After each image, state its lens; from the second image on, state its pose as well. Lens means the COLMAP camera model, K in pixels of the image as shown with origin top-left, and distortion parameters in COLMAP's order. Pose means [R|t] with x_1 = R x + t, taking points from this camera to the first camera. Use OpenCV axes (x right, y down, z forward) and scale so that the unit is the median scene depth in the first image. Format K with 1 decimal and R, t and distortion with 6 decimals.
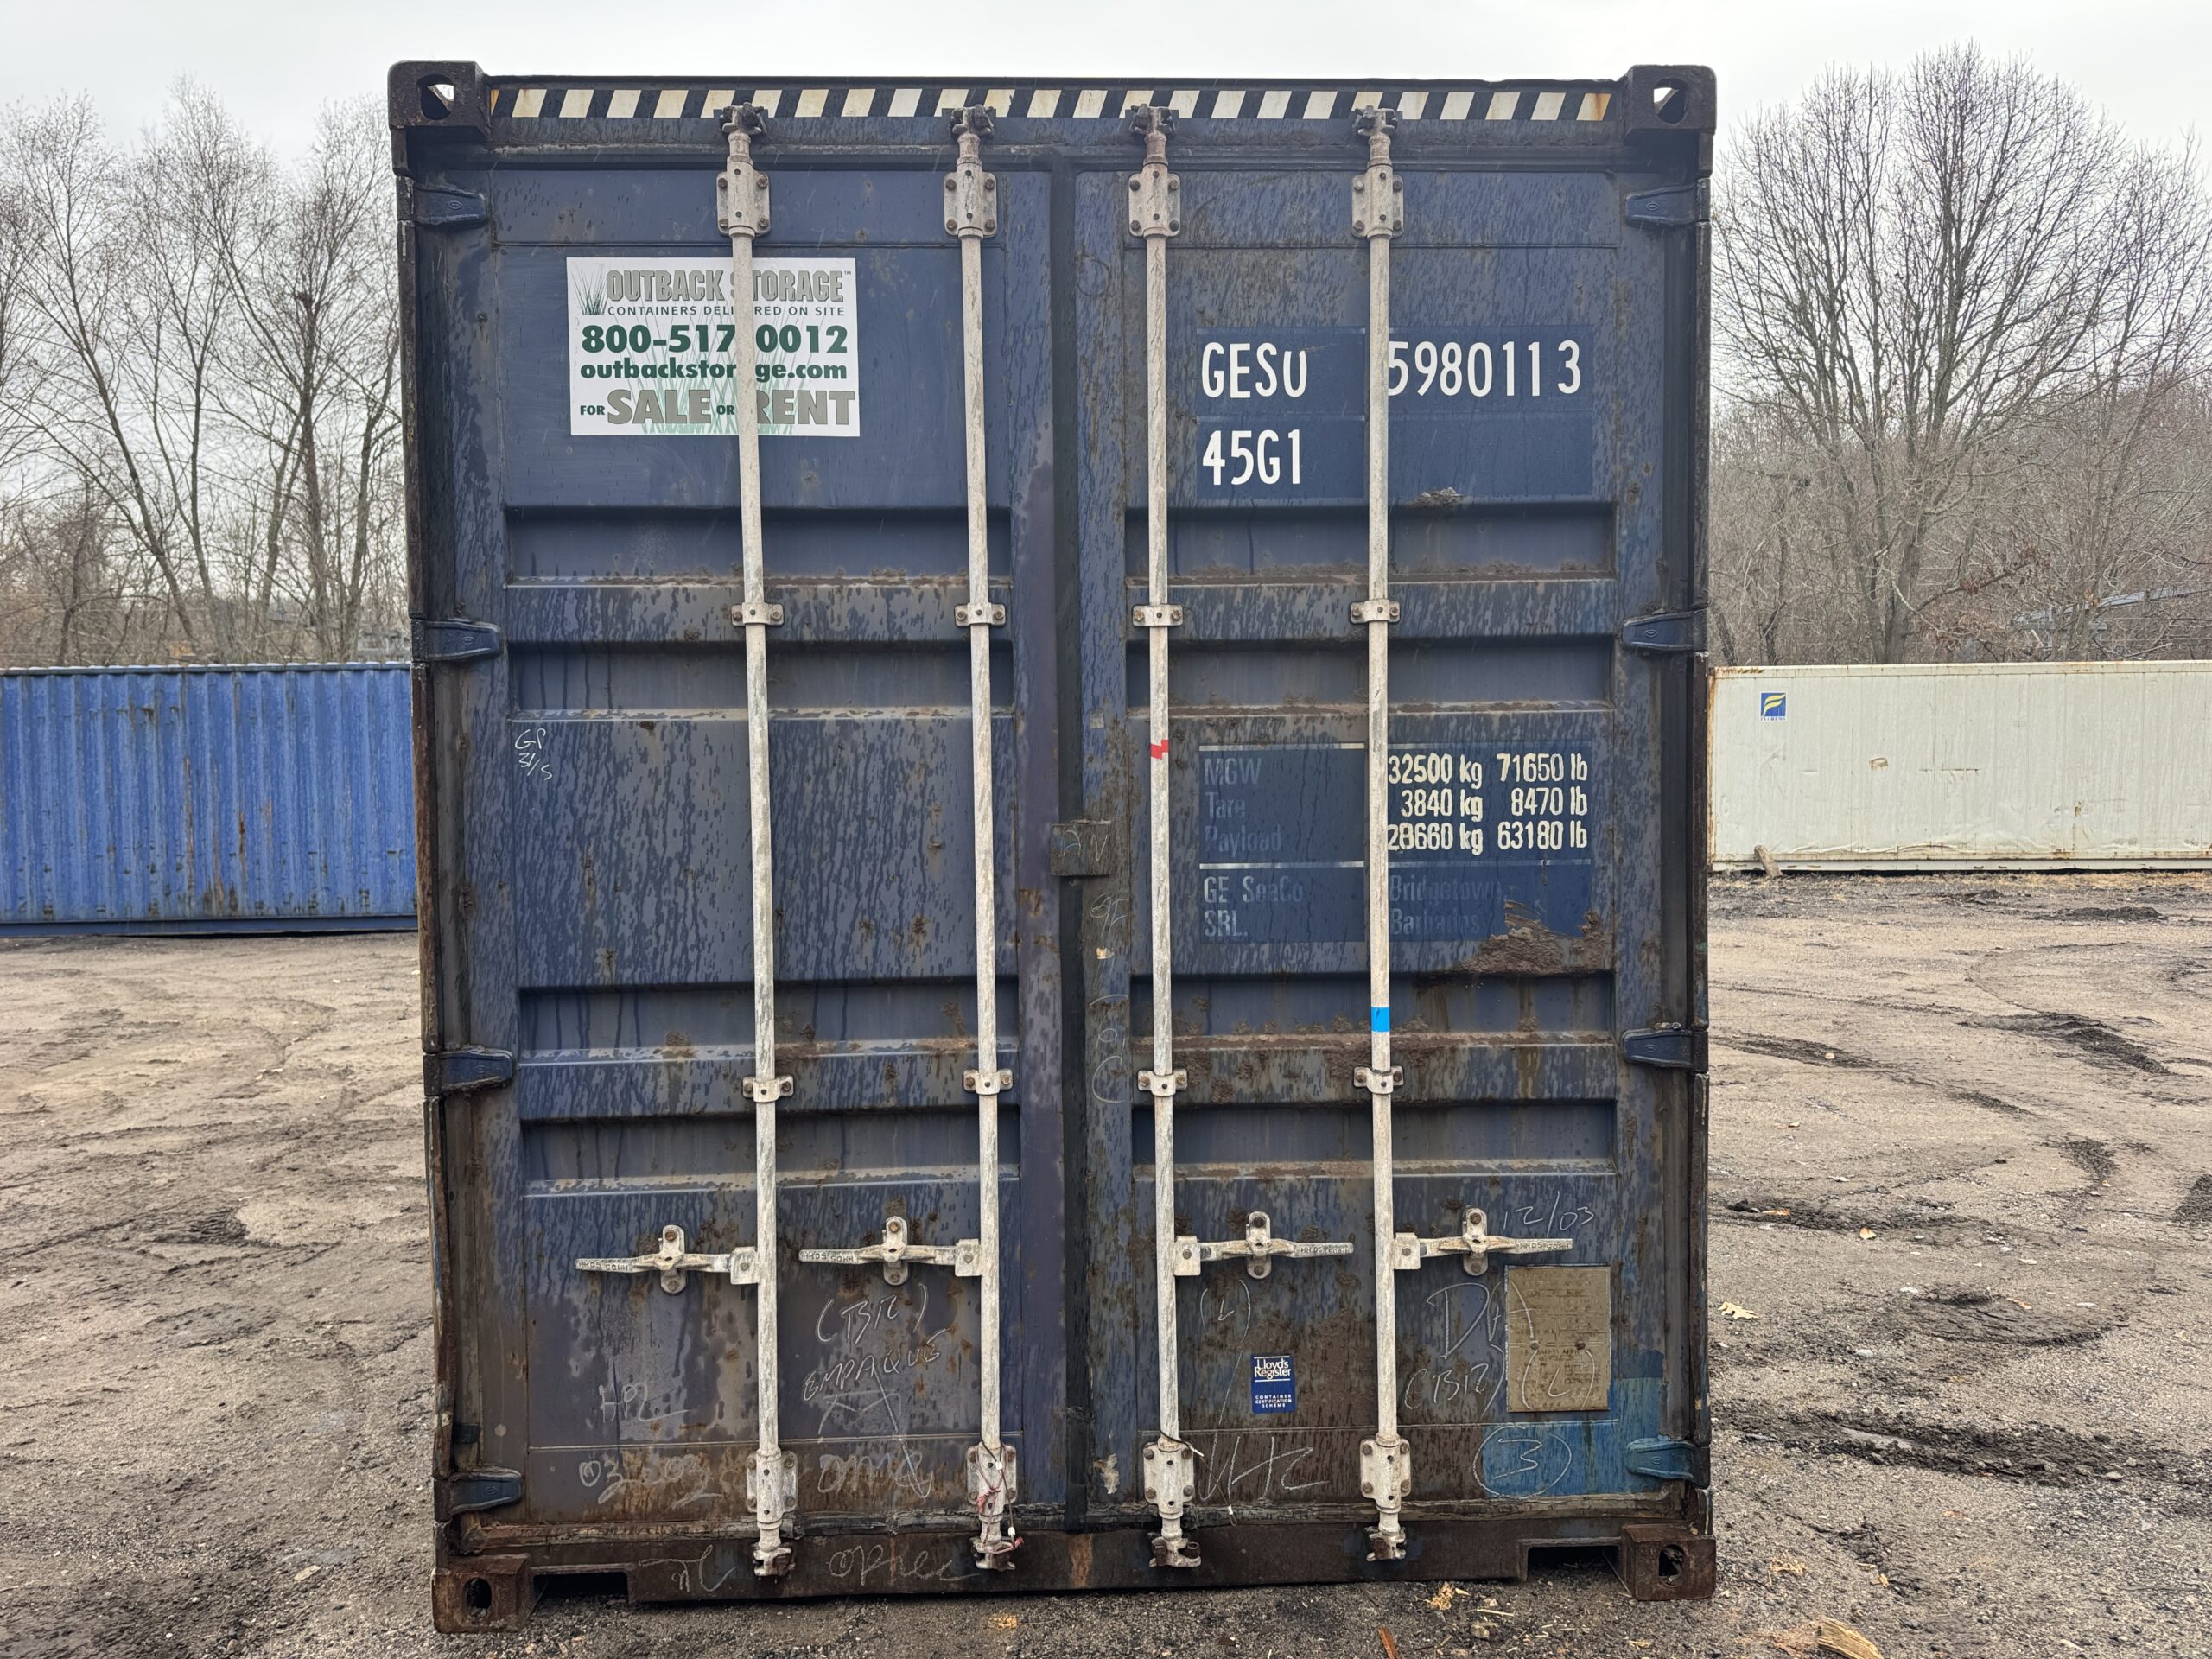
lens RADIAL K [[1529.0, 0, 1129.1], [0, 1529.0, 814.8], [0, 0, 1]] dist [0.077105, -0.093431]
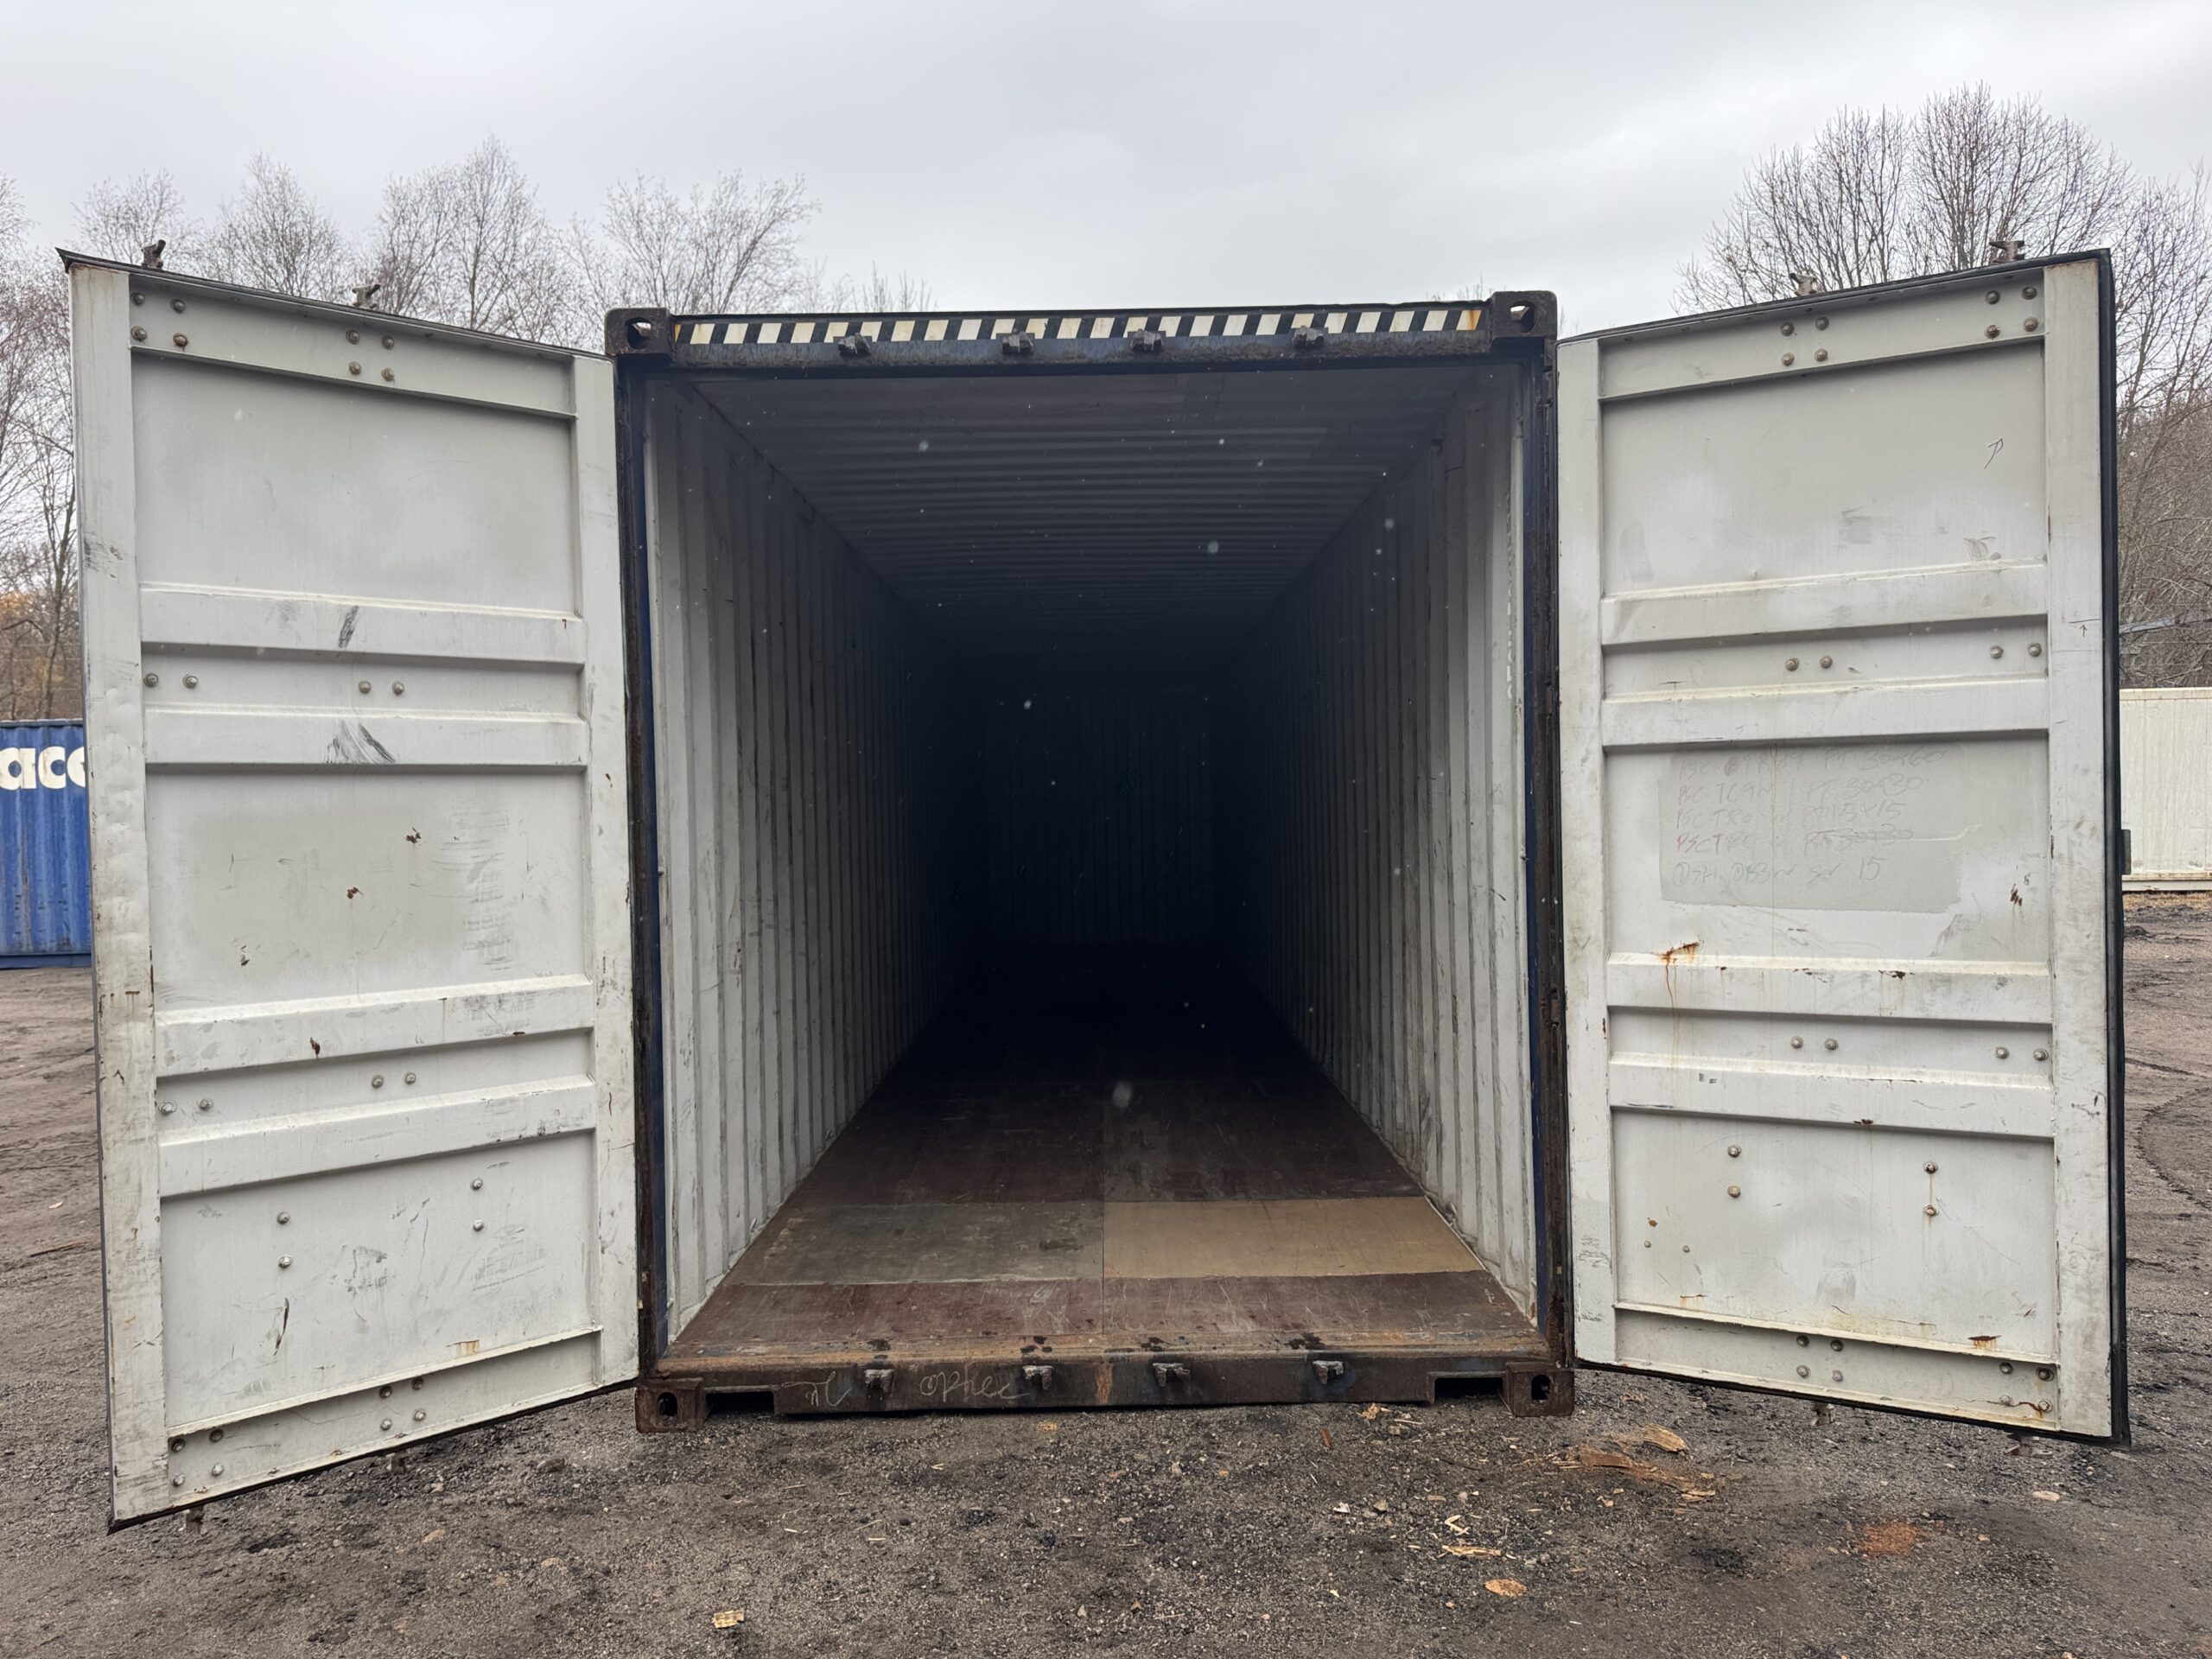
lens RADIAL K [[1529.0, 0, 1122.8], [0, 1529.0, 828.6], [0, 0, 1]] dist [0.077105, -0.093431]
pose [[0.999576, -0.007978, -0.028010, 0.027871], [0.007632, 0.999893, -0.012448, 0.008769], [0.028106, 0.012229, 0.999530, -0.366999]]
